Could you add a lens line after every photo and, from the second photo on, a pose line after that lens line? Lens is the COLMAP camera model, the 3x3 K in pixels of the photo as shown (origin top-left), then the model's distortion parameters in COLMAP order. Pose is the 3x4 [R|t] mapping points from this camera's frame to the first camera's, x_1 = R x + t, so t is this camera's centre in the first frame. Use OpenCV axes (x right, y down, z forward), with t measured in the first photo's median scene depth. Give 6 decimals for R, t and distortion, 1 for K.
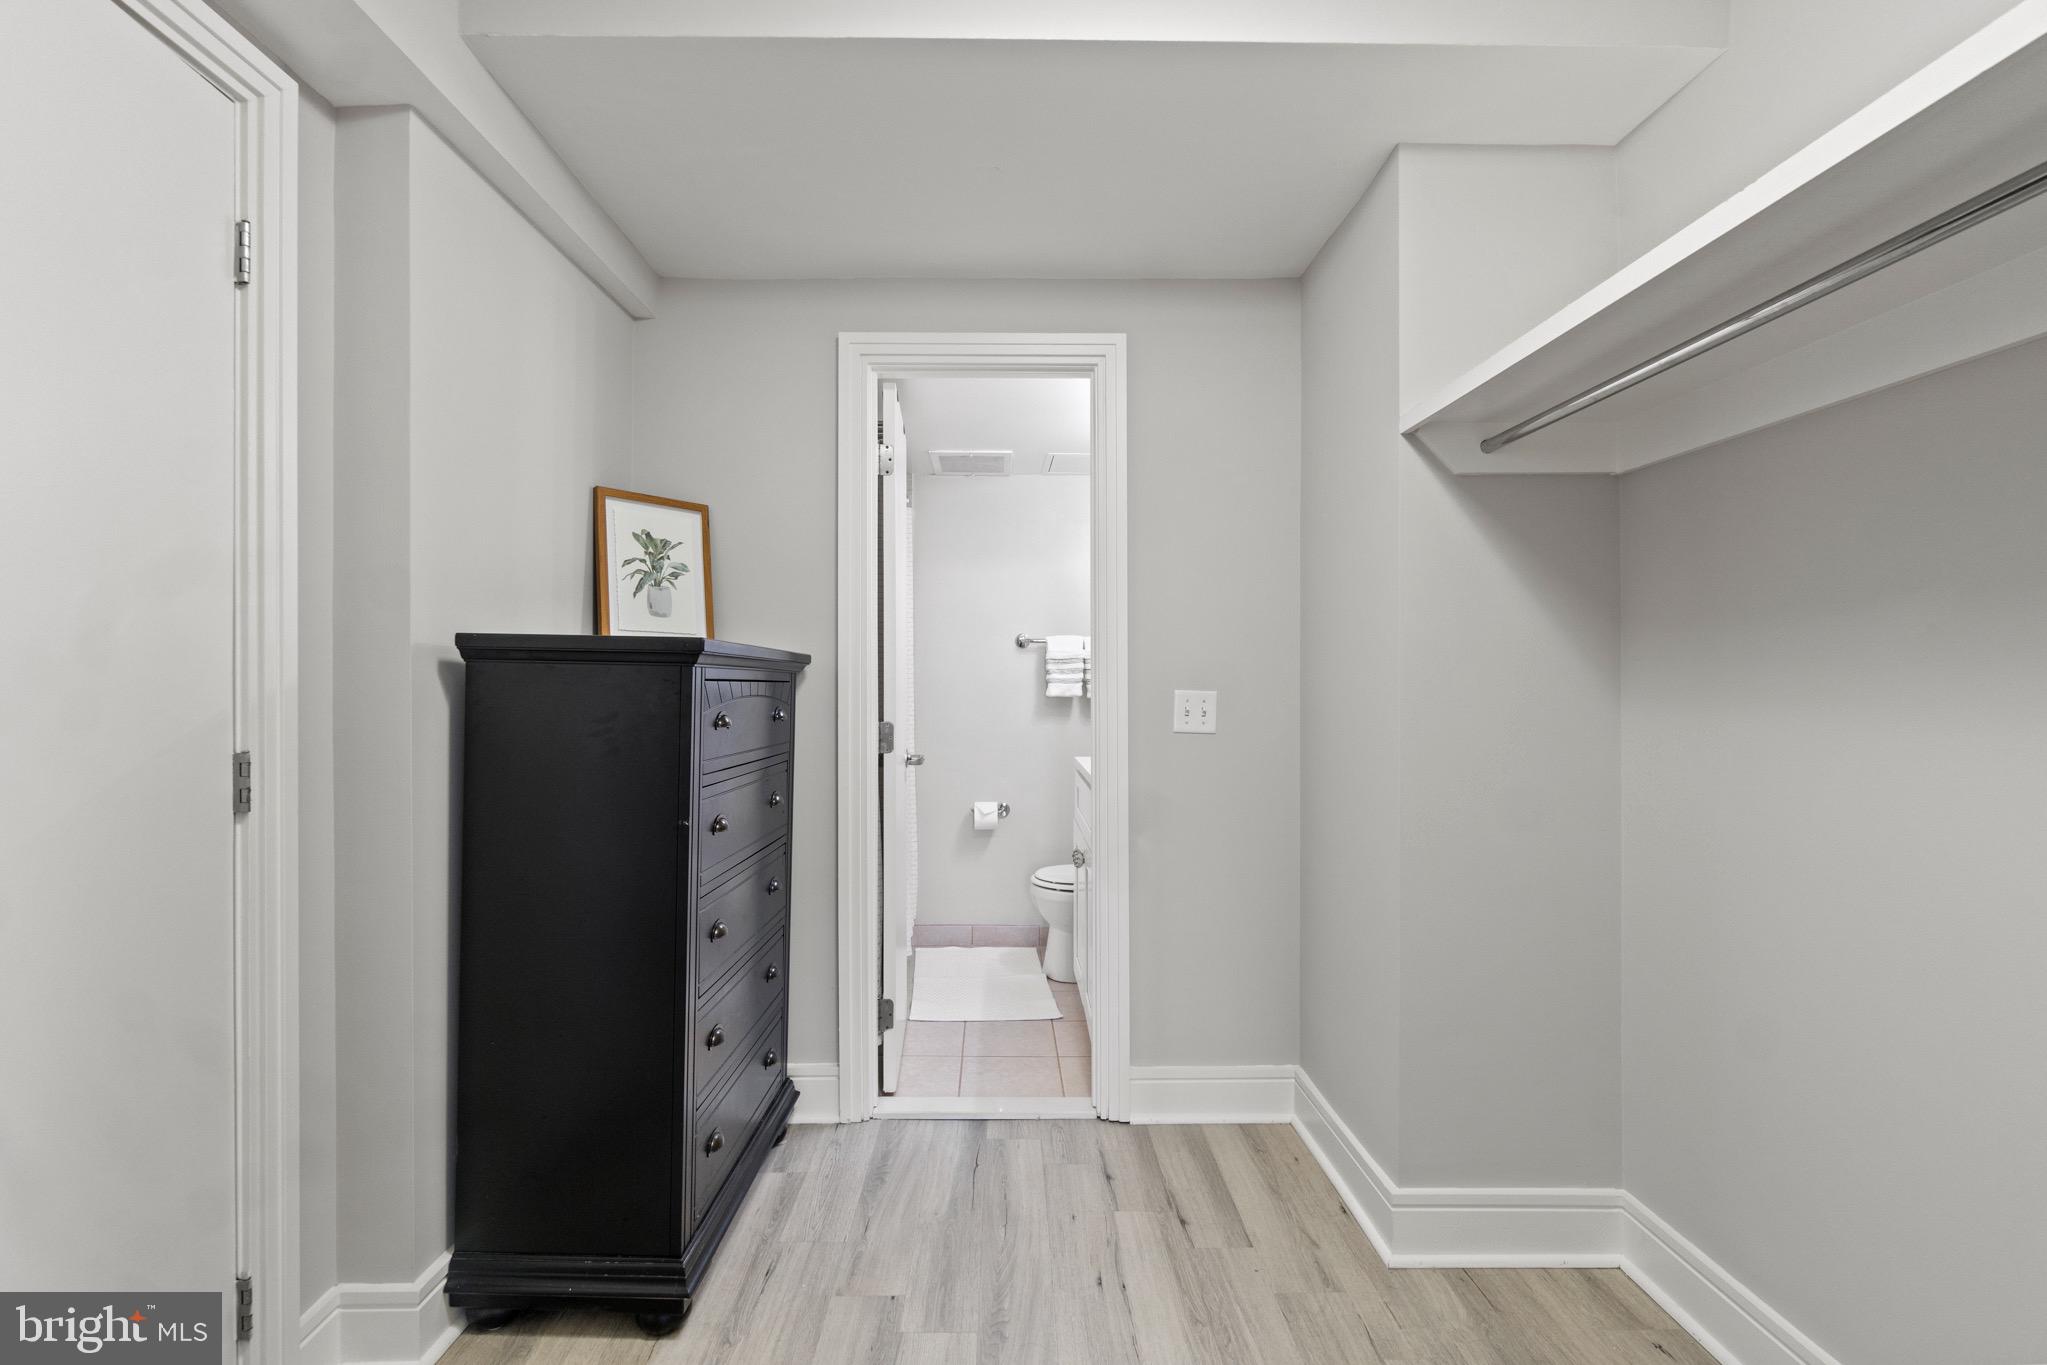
lens RADIAL K [[897.3, 0, 1028.5], [0, 897.3, 683.7], [0, 0, 1]] dist [-0.002333, -0.000133]
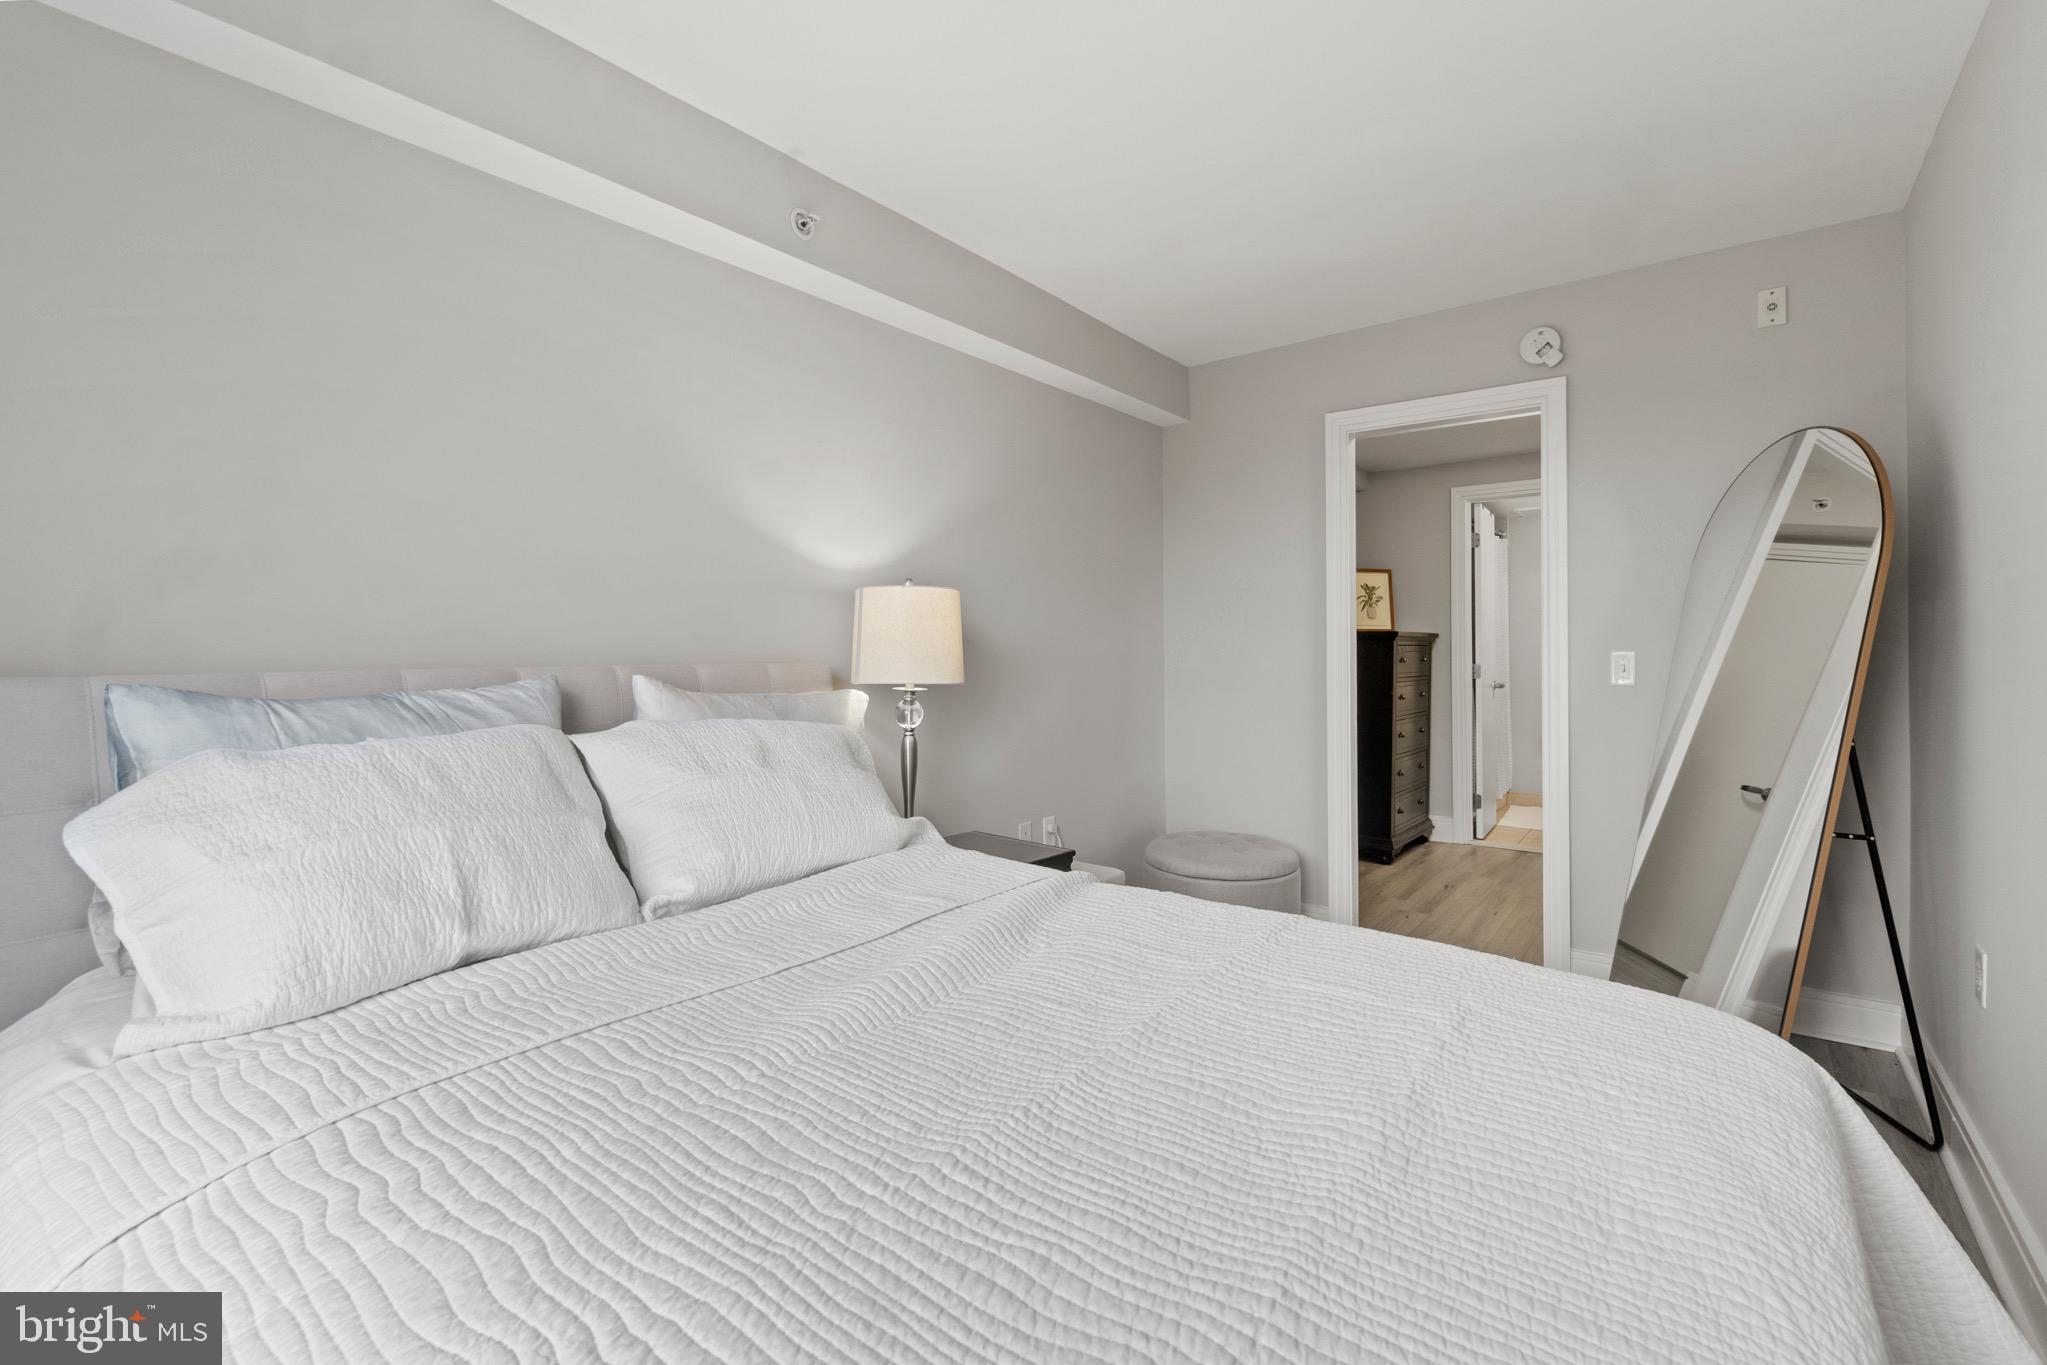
lens RADIAL K [[897.3, 0, 1032.1], [0, 897.3, 668.6], [0, 0, 1]] dist [-0.002333, -0.000133]
pose [[0.775165, 0.002492, -0.631754, 0.378330], [0.010403, 0.999806, 0.016708, 0.006720], [0.631673, -0.019523, 0.774989, -1.355738]]
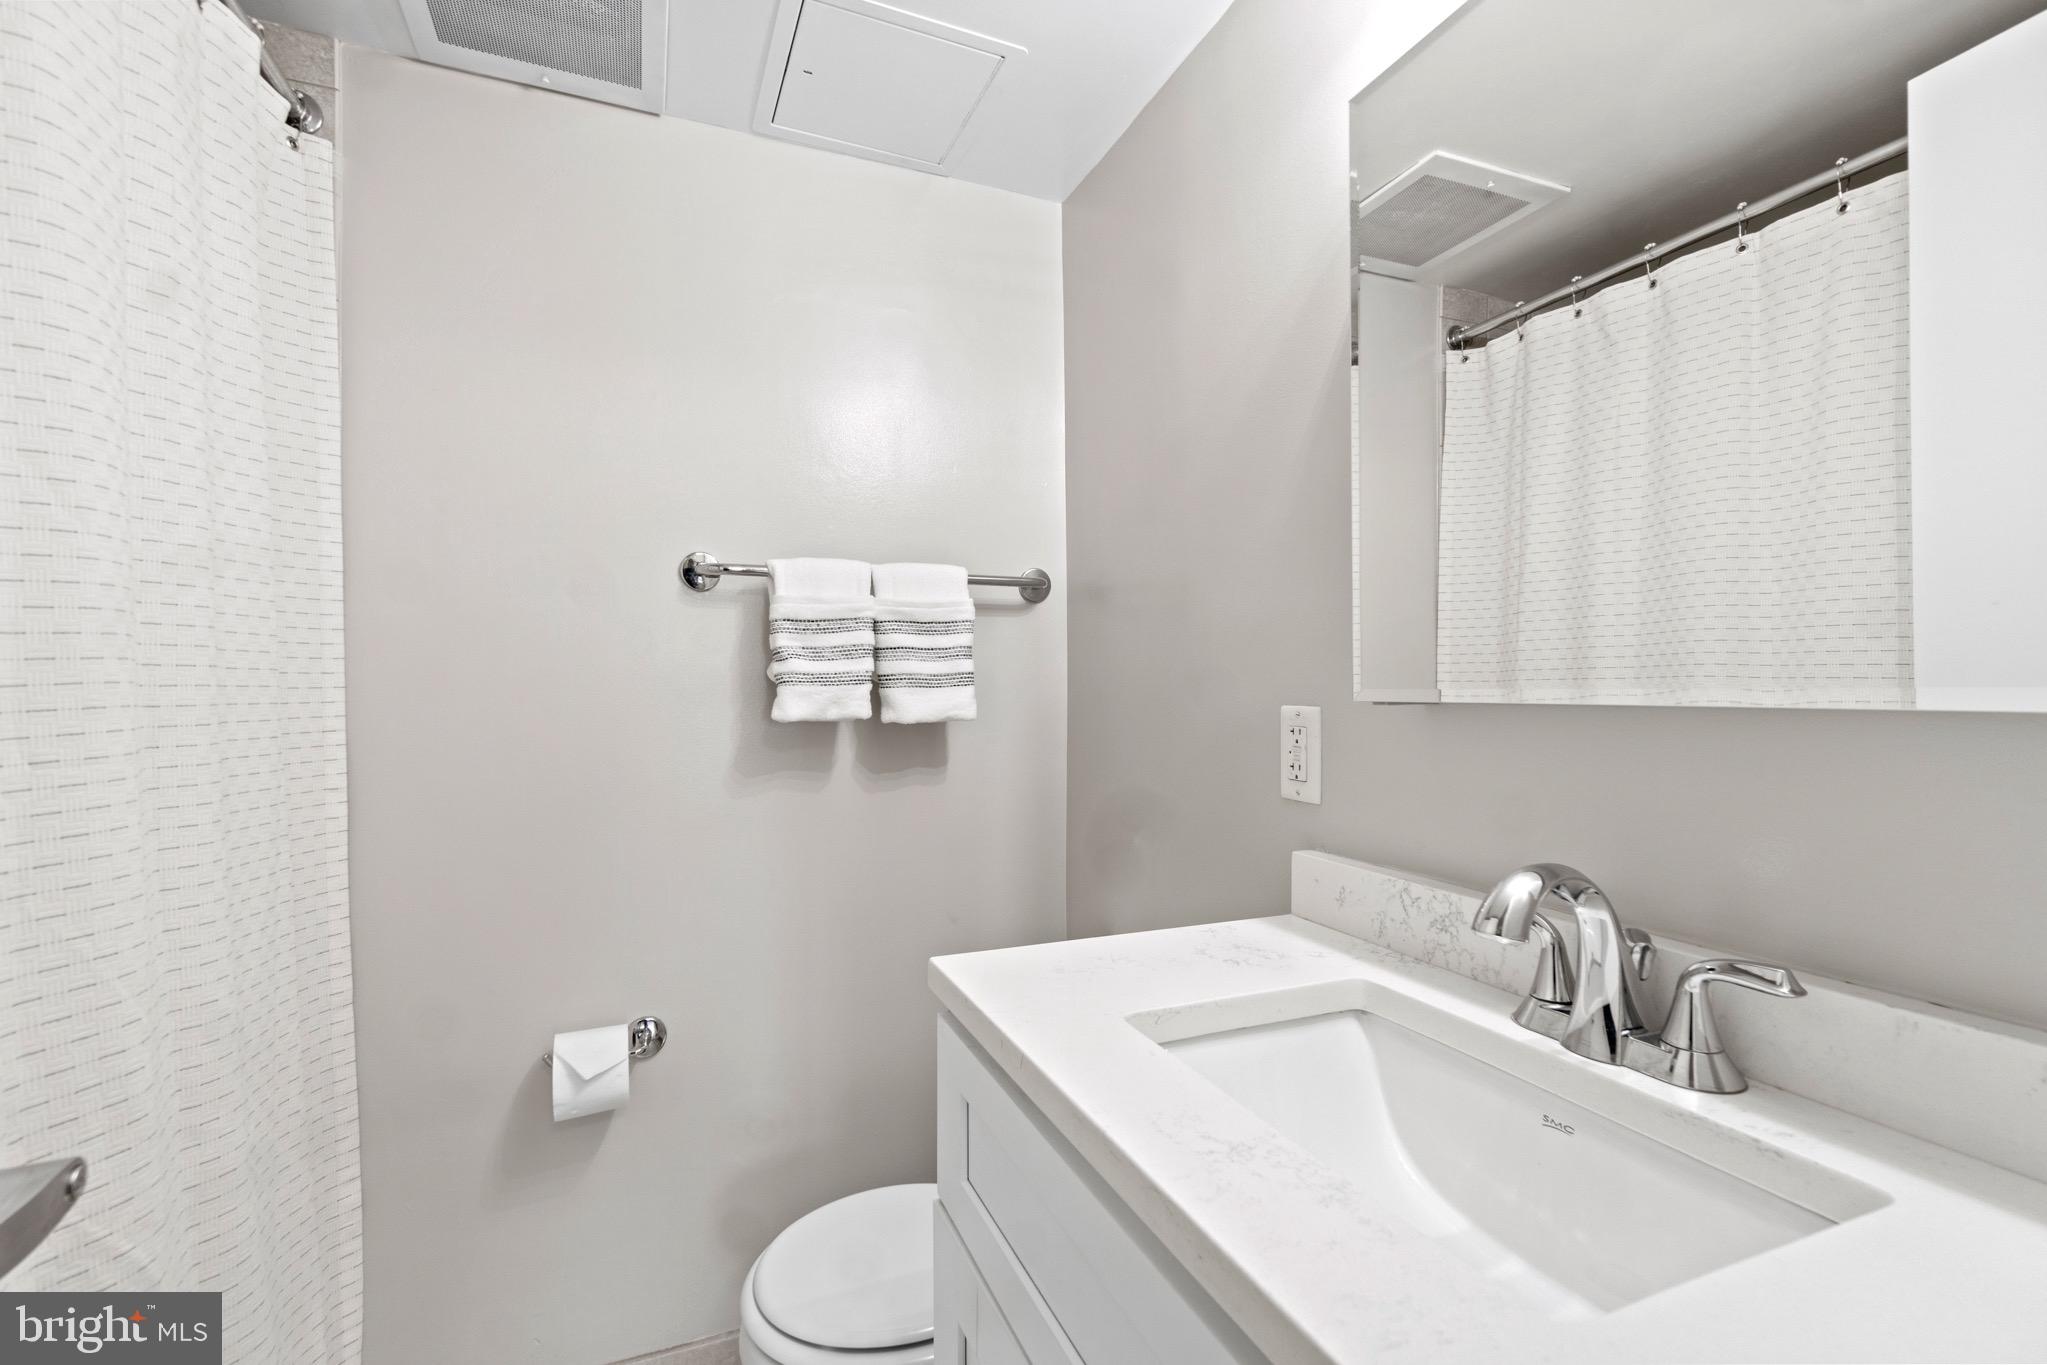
lens RADIAL K [[897.3, 0, 1024.5], [0, 897.3, 670.9], [0, 0, 1]] dist [-0.002333, -0.000133]
pose [[0.922356, -0.009855, 0.386215, -0.025935], [0.008518, 0.999950, 0.005173, -0.007744], [-0.386247, -0.001482, 0.922394, 0.627808]]
